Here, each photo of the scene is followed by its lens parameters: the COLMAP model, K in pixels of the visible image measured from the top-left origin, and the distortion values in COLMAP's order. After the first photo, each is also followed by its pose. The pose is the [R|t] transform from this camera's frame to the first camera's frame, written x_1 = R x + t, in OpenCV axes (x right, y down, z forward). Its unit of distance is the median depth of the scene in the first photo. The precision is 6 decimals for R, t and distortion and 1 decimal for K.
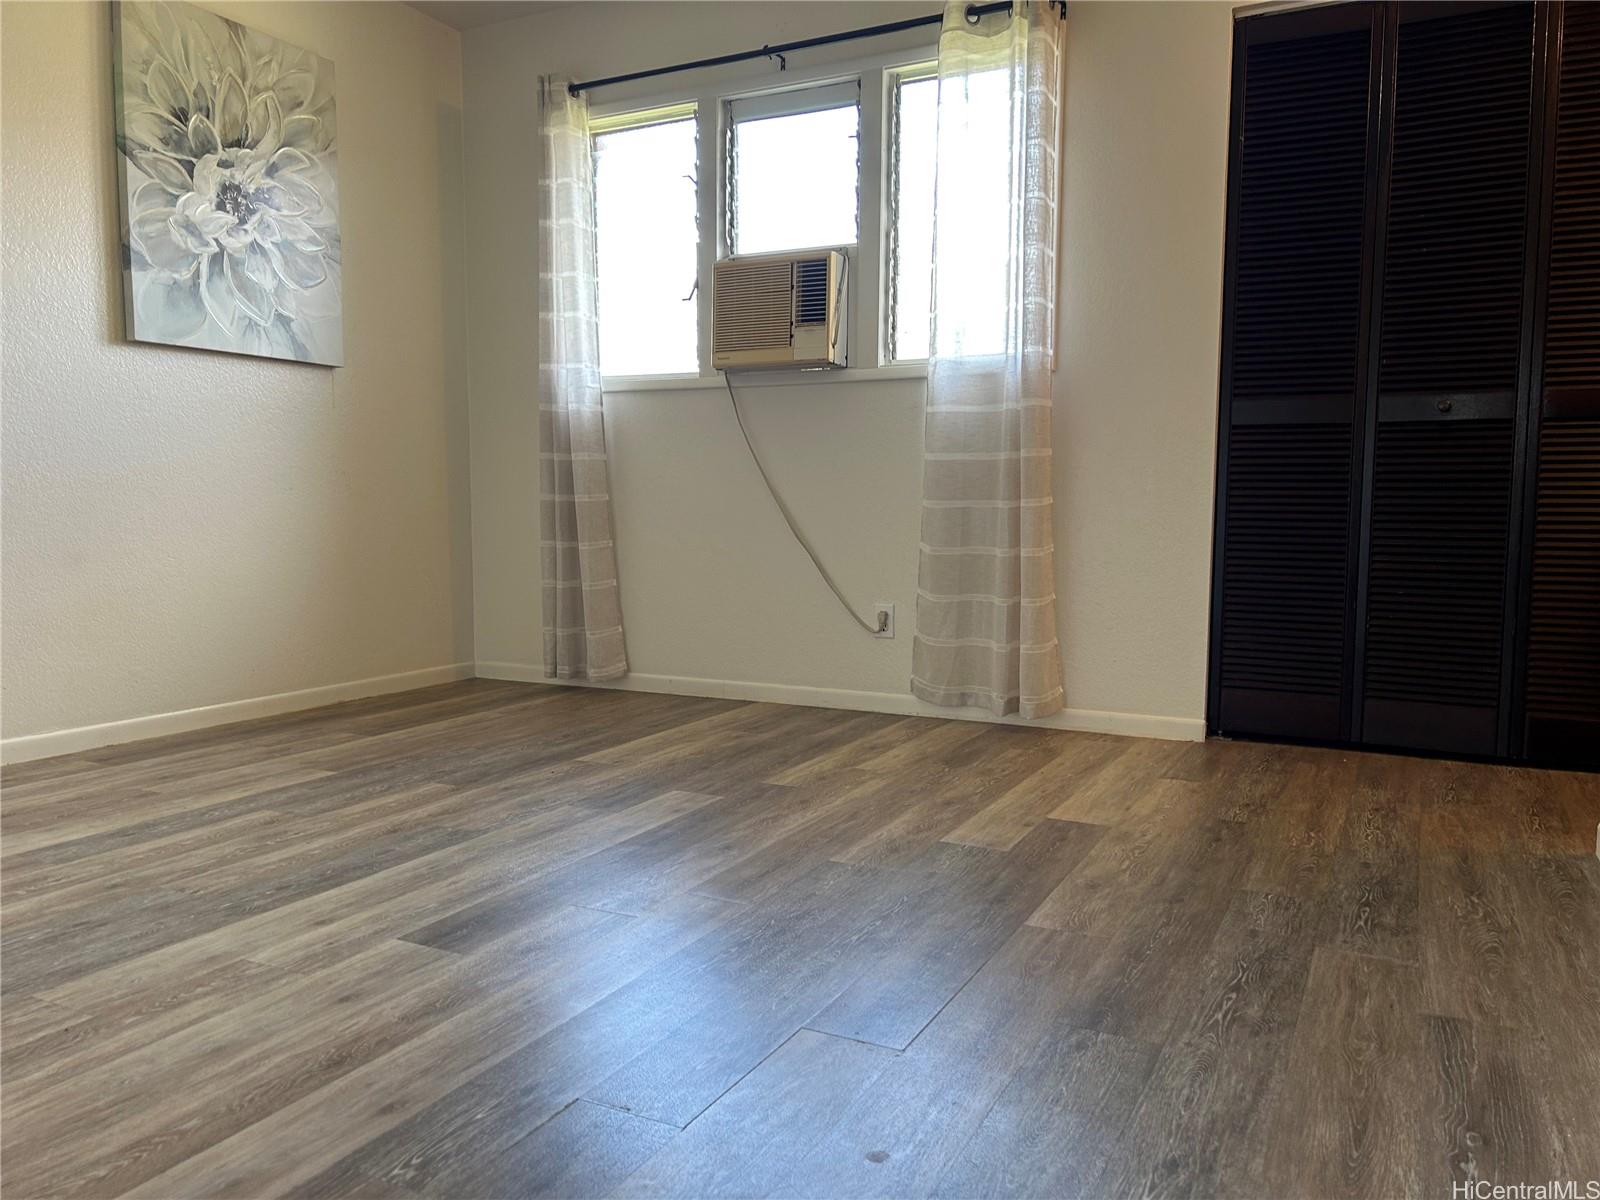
lens RADIAL K [[1202.3, 0, 796.3], [0, 1202.3, 595.9], [0, 0, 1]] dist [0.049784, -0.057628]
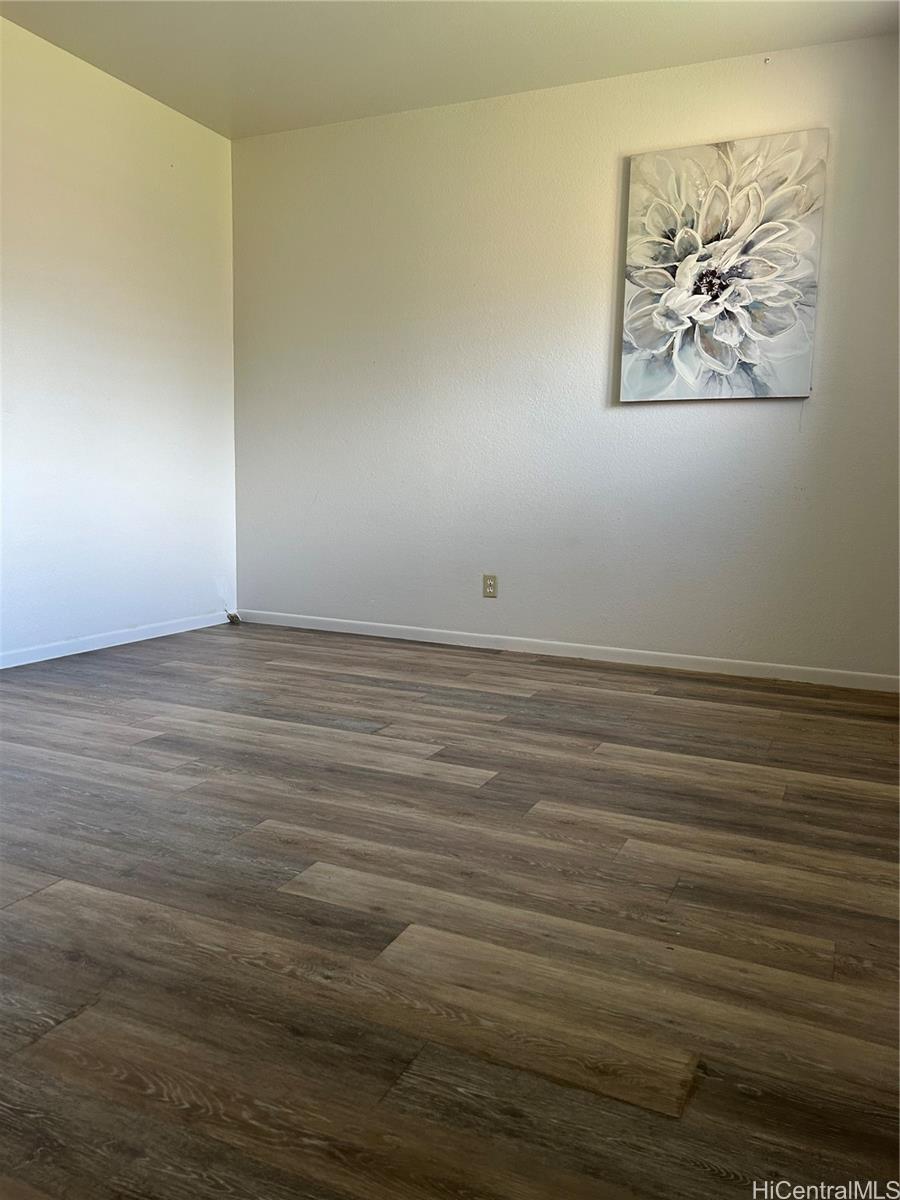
lens RADIAL K [[901.7, 0, 446.1], [0, 901.7, 603.5], [0, 0, 1]] dist [0.049784, -0.057628]
pose [[0.031223, 0.131385, -0.990840, 0.583196], [-0.094003, 0.987315, 0.127956, -0.081657], [0.995082, 0.089147, 0.043177, 0.725209]]
